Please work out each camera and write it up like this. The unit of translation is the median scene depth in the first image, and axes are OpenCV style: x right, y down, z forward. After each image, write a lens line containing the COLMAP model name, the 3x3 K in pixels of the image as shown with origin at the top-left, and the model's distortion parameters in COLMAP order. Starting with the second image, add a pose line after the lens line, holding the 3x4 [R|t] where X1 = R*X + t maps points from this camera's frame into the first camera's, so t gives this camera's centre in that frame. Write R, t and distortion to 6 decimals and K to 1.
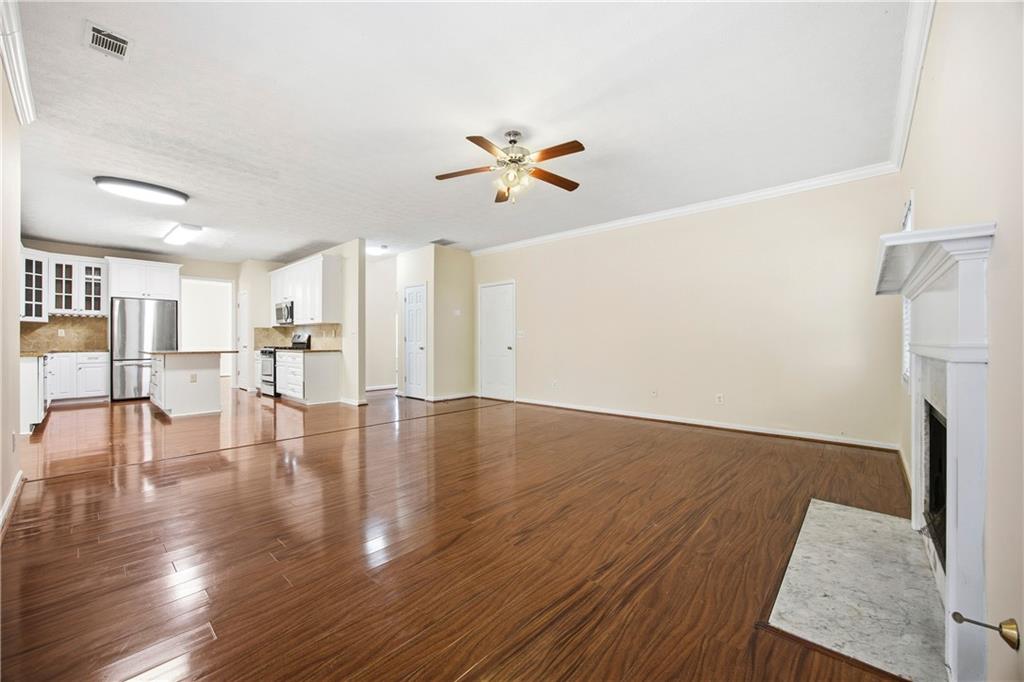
lens RADIAL K [[399.8, 0, 512.1], [0, 399.8, 340.0], [0, 0, 1]] dist [-0.008543, -0.000634]
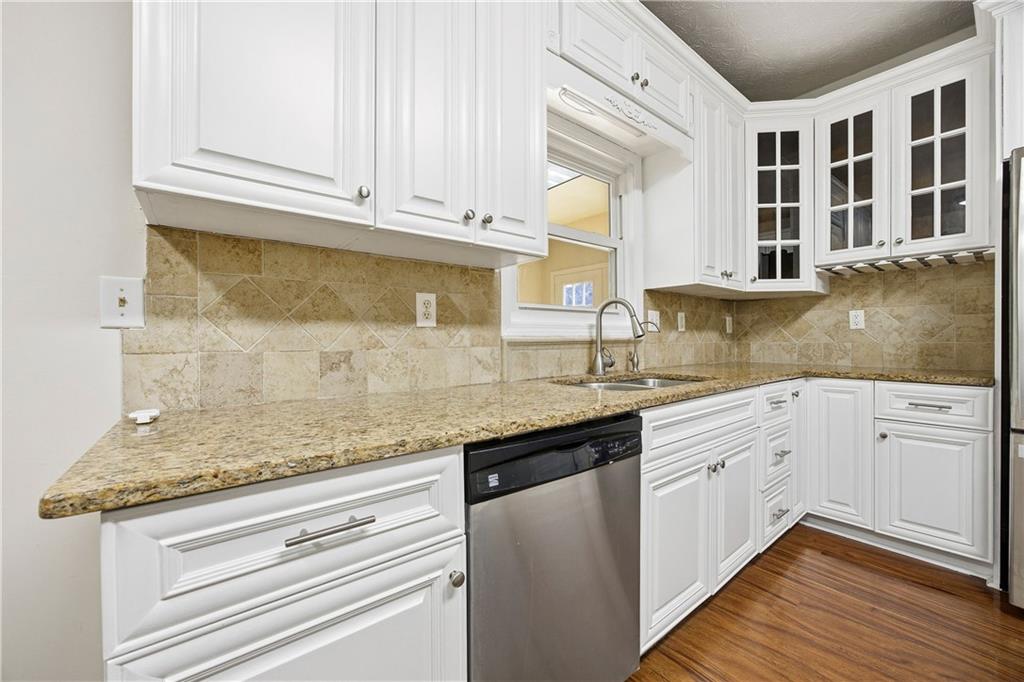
lens RADIAL K [[399.8, 0, 513.8], [0, 399.8, 337.9], [0, 0, 1]] dist [-0.008543, -0.000634]
pose [[-0.176848, 0.000610, -0.984238, -0.745230], [0.003960, 0.999992, -0.000092, -0.002137], [0.984230, -0.003914, -0.176849, 0.772127]]
